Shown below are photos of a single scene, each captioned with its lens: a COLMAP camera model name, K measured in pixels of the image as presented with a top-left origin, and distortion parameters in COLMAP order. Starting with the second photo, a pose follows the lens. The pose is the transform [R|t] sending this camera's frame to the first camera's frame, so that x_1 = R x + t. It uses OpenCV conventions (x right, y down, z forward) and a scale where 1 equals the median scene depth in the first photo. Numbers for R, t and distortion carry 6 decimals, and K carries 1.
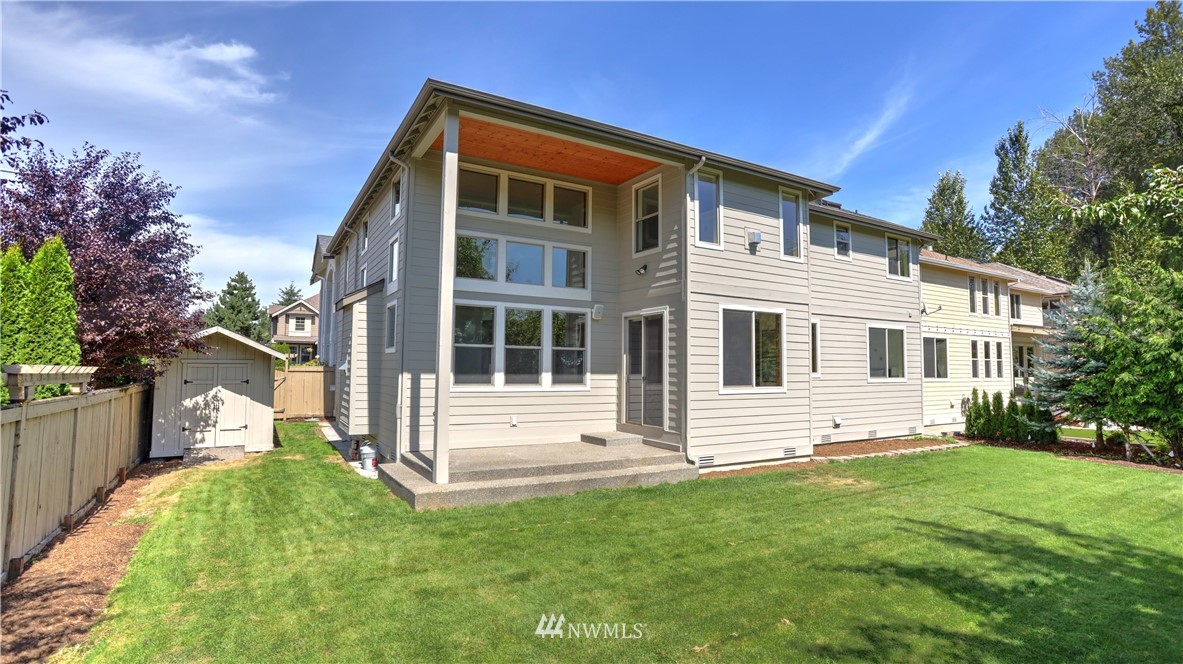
lens RADIAL K [[572.8, 0, 607.2], [0, 572.8, 335.7], [0, 0, 1]] dist [-0.056483, 0.029776]
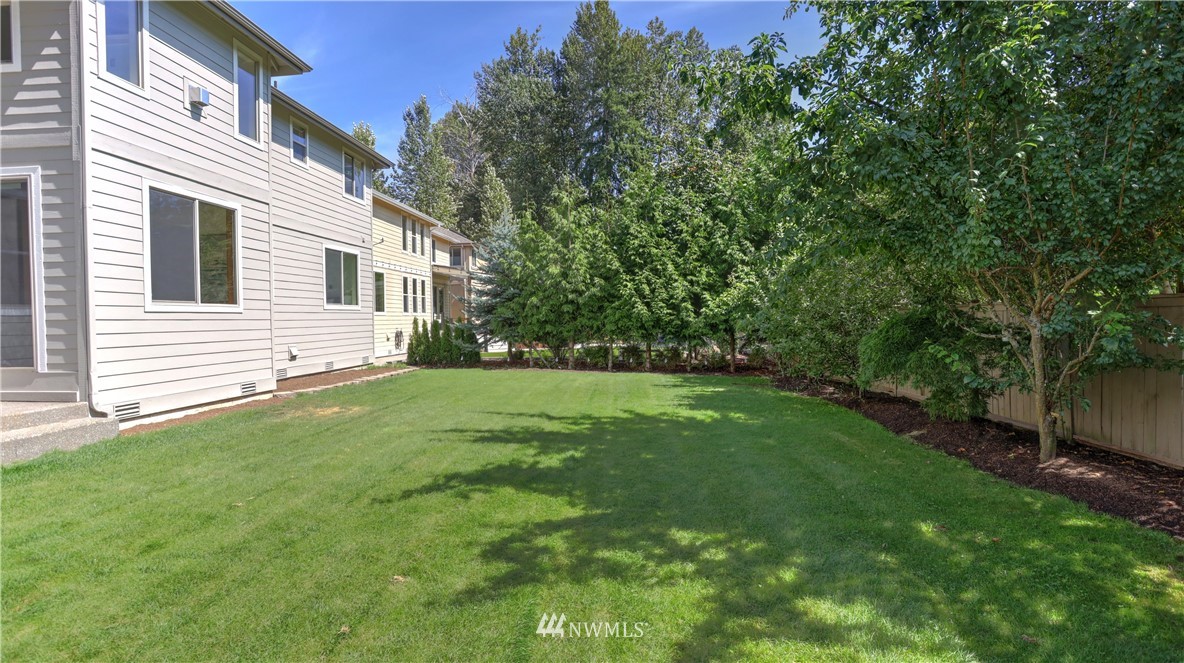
lens RADIAL K [[572.6, 0, 591.0], [0, 572.6, 326.1], [0, 0, 1]] dist [-0.057872, 0.026031]
pose [[0.582702, -0.027687, 0.812214, -0.031894], [-0.027855, 0.998152, 0.054009, 0.064596], [-0.812208, -0.054096, 0.580854, 0.171823]]
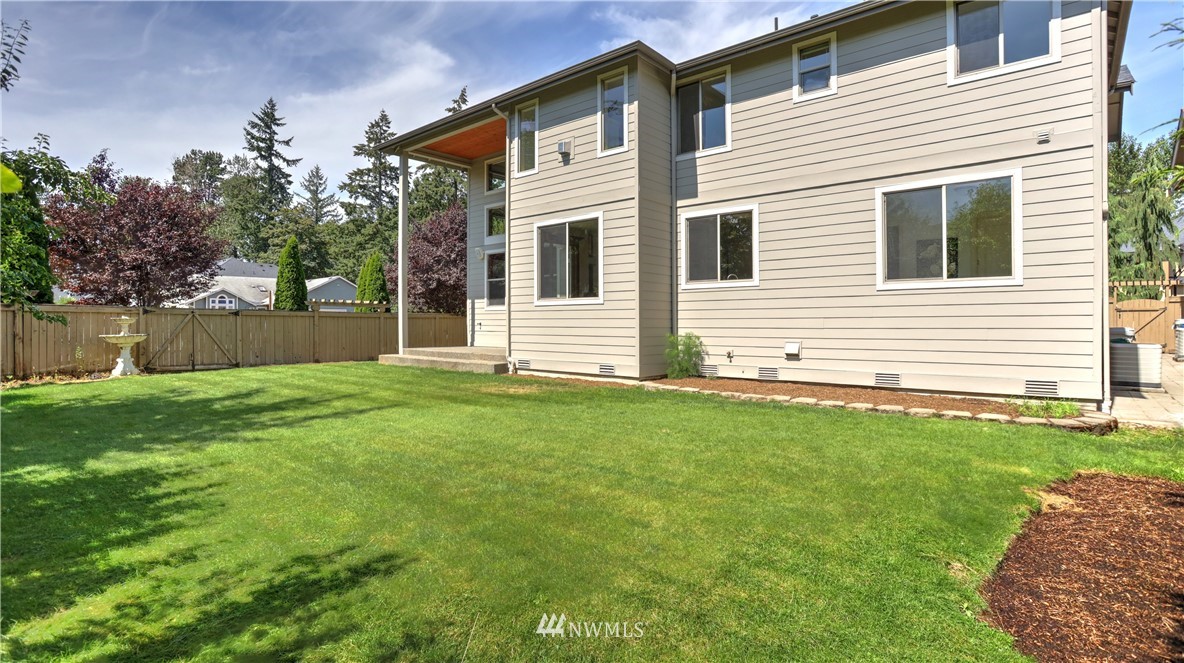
lens RADIAL K [[572.6, 0, 591.0], [0, 572.6, 326.1], [0, 0, 1]] dist [-0.057872, 0.026031]
pose [[0.312795, -0.004172, -0.949811, 1.189165], [0.058972, 0.998146, 0.015037, 0.122396], [0.947988, -0.060715, 0.312461, 0.705575]]
